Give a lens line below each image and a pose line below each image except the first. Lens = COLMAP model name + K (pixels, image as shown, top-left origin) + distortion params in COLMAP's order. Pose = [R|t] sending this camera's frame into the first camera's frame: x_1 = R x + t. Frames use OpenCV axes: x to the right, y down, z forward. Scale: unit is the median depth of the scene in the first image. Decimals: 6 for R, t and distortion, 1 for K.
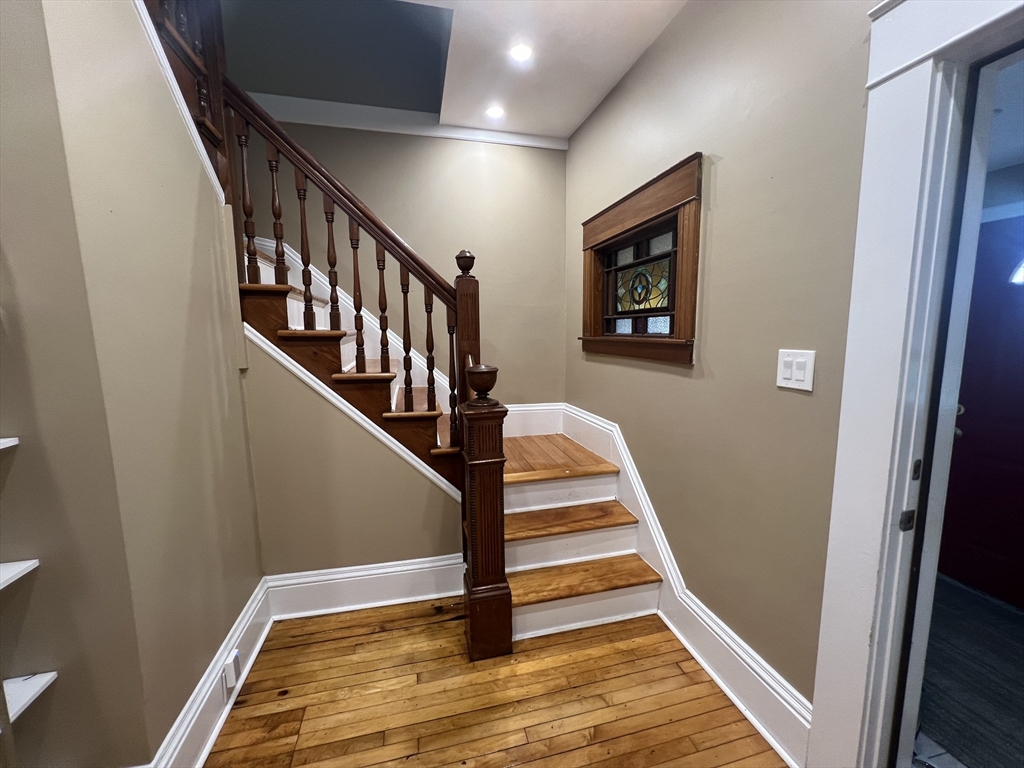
lens RADIAL K [[410.3, 0, 510.6], [0, 410.3, 381.8], [0, 0, 1]] dist [-0.002785, 0.001187]
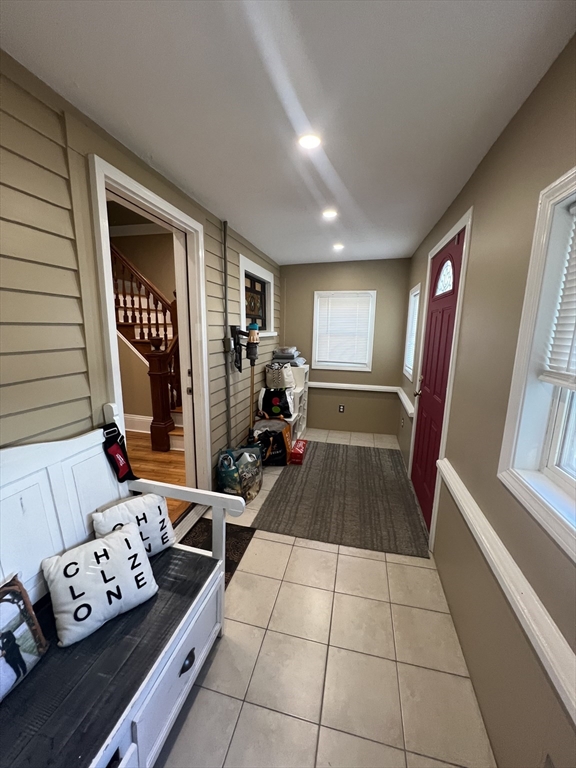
lens RADIAL K [[307.7, 0, 281.1], [0, 307.7, 384.1], [0, 0, 1]] dist [-0.002785, 0.001187]
pose [[0.886521, 0.107378, -0.450056, 1.354980], [-0.080138, 0.993631, 0.079213, 0.034598], [0.455695, -0.034157, 0.889480, -0.332334]]
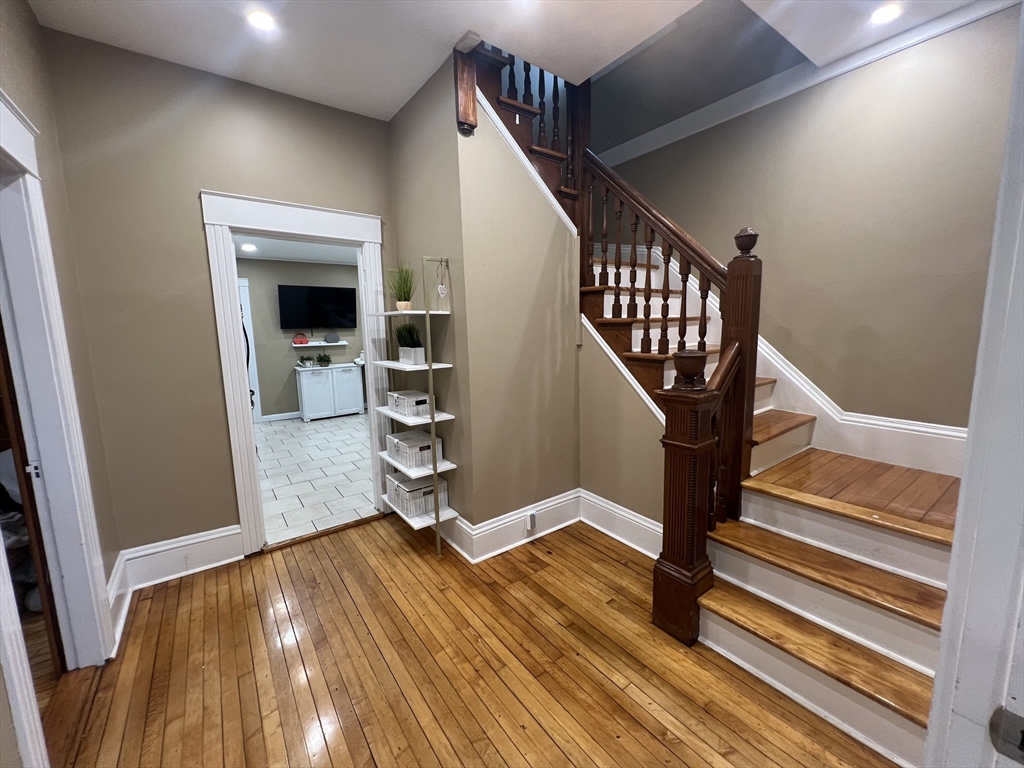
lens RADIAL K [[410.3, 0, 506.7], [0, 410.3, 381.2], [0, 0, 1]] dist [-0.002785, 0.001187]
pose [[0.382761, 0.123816, -0.915513, 0.612413], [-0.098393, 0.990805, 0.092862, -0.012731], [0.918593, 0.054536, 0.391425, 0.171998]]
